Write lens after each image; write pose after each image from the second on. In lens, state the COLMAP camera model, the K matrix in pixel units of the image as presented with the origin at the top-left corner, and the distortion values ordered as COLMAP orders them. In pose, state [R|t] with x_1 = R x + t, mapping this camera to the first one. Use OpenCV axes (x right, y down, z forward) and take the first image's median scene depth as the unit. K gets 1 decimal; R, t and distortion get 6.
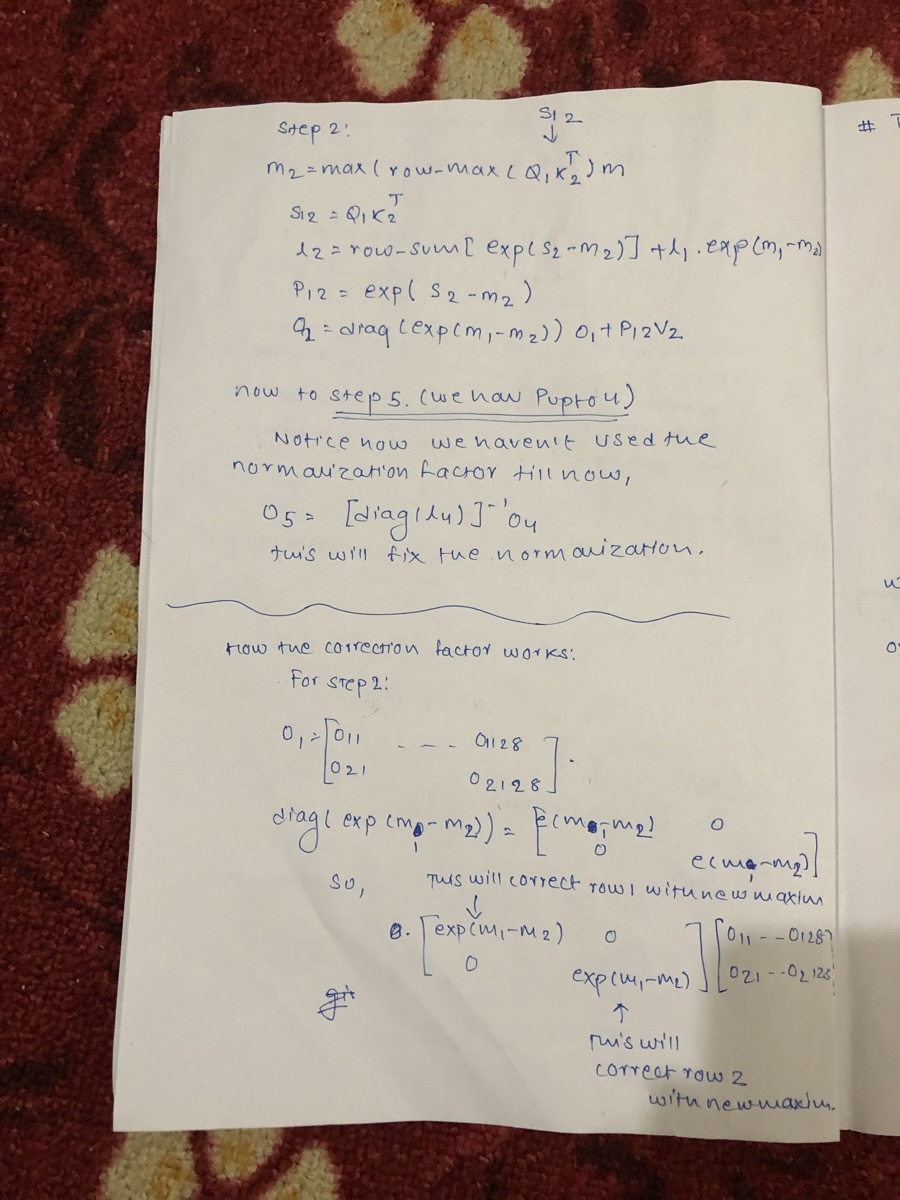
lens RADIAL K [[1009.5, 0, 452.2], [0, 1009.5, 604.4], [0, 0, 1]] dist [0.048376, -0.074259]
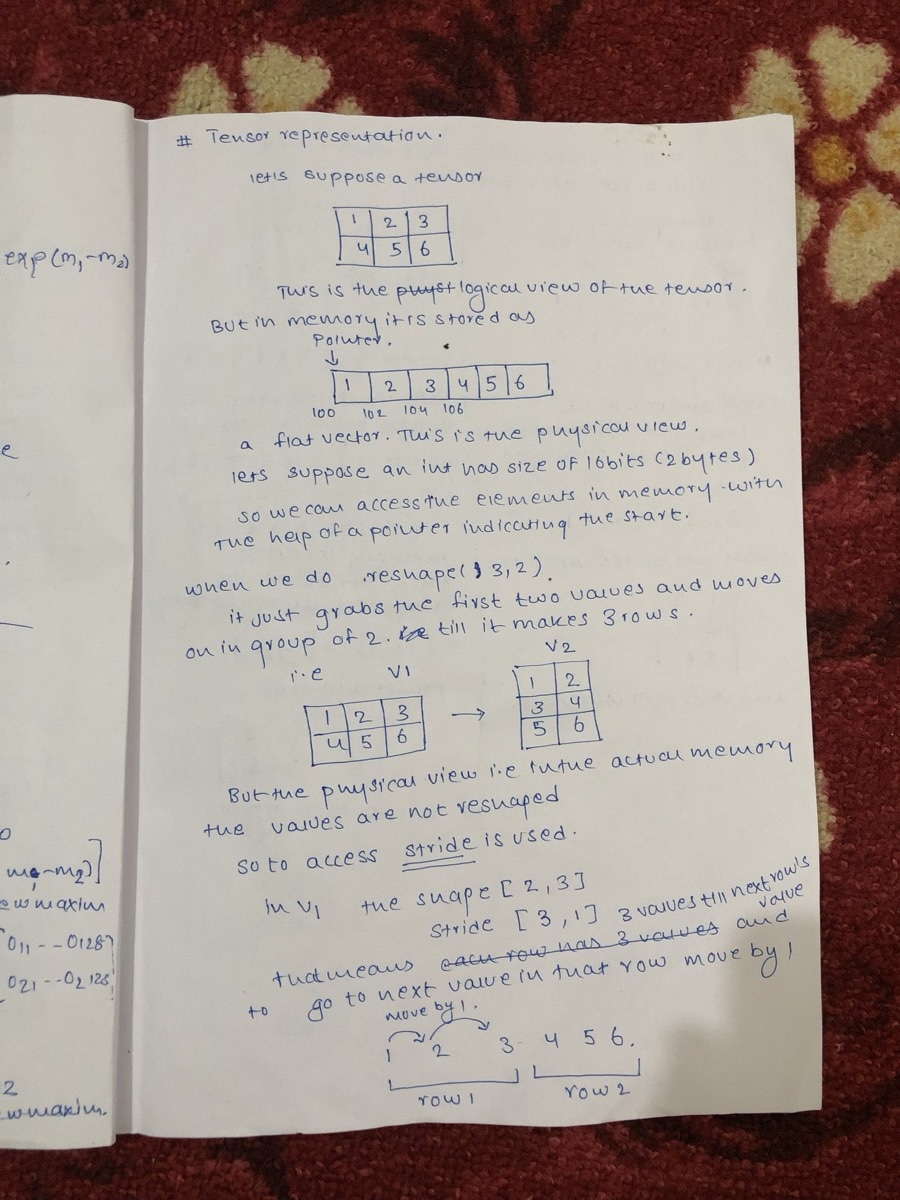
lens RADIAL K [[999.8, 0, 448.0], [0, 999.8, 600.0], [0, 0, 1]] dist [0.047447, -0.065524]
pose [[0.998146, -0.017124, 0.058399, 0.629800], [0.017530, 0.999826, -0.006448, -0.000299], [-0.058278, 0.007460, 0.998273, -0.018989]]
